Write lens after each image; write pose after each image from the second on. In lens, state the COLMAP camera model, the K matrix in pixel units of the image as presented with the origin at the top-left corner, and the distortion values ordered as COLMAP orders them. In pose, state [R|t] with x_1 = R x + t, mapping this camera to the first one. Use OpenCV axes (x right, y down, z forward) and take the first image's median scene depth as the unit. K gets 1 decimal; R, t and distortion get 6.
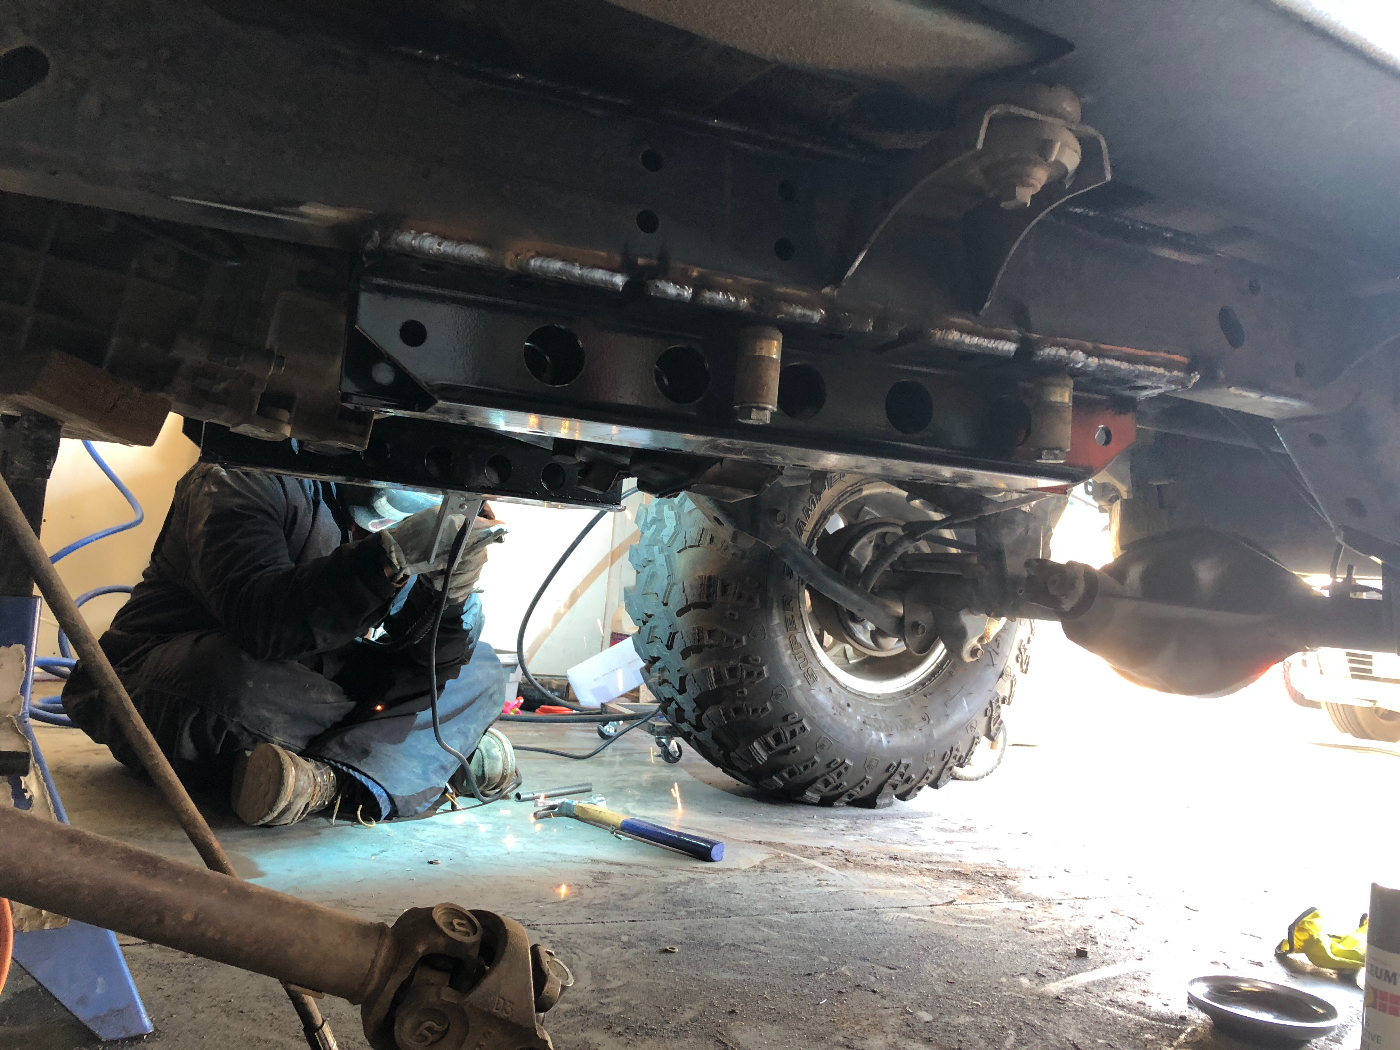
lens RADIAL K [[1171.1, 0, 708.6], [0, 1171.1, 528.5], [0, 0, 1]] dist [0.045099, -0.056535]
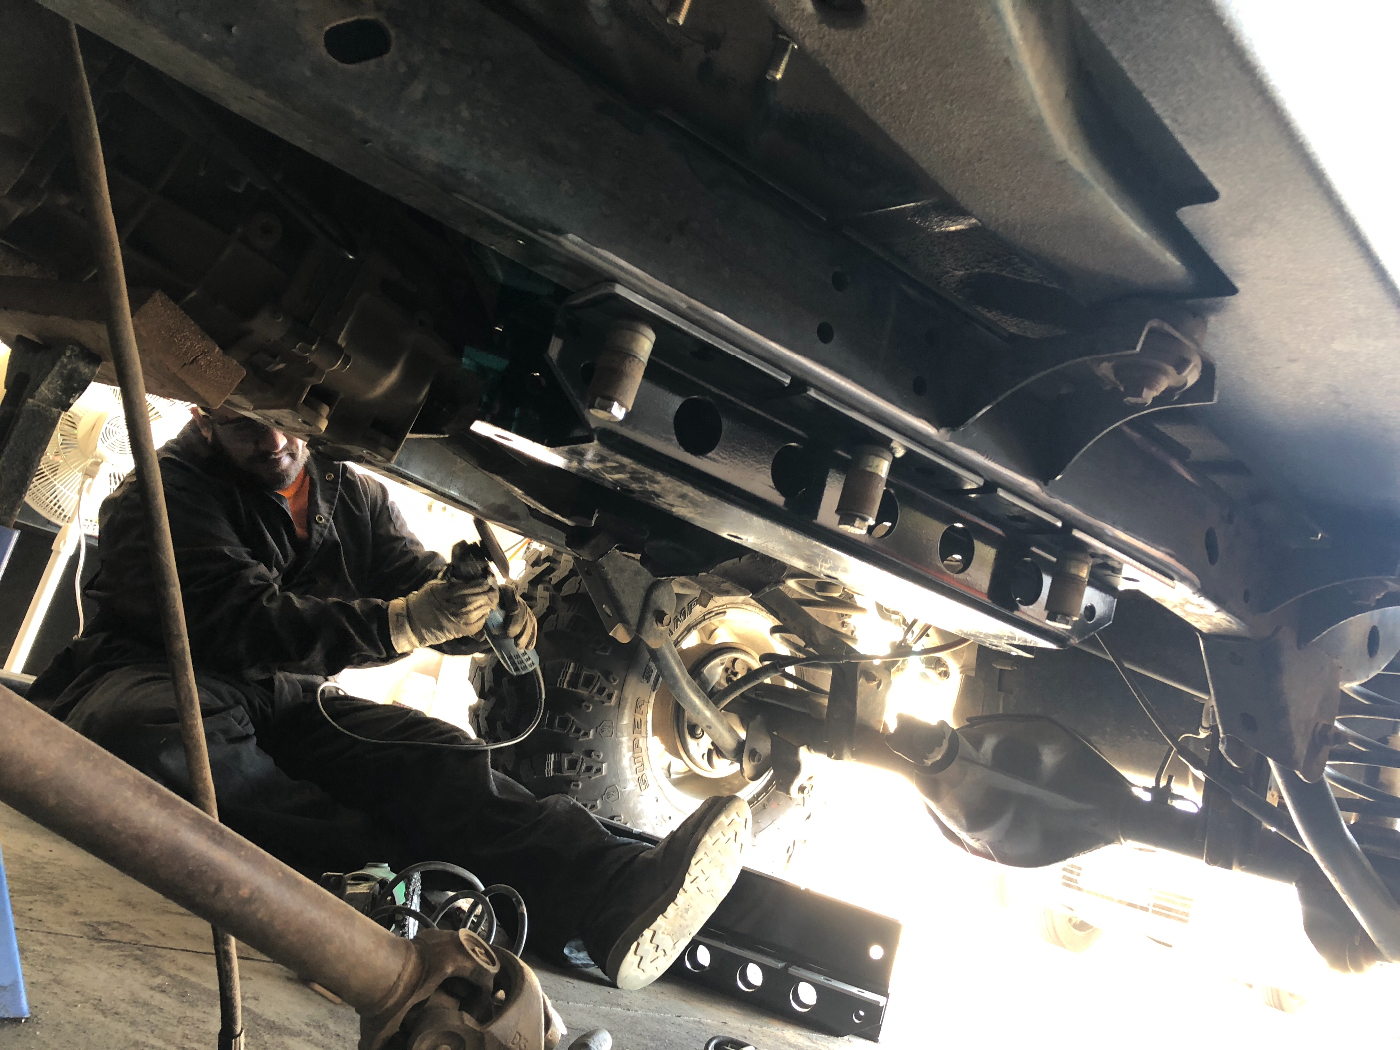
lens RADIAL K [[1171.1, 0, 700.1], [0, 1171.1, 521.6], [0, 0, 1]] dist [0.045099, -0.056535]
pose [[0.954008, 0.235200, 0.185877, -0.241375], [-0.214466, 0.968699, -0.125009, 0.055092], [-0.209461, 0.079396, 0.974588, -0.026322]]
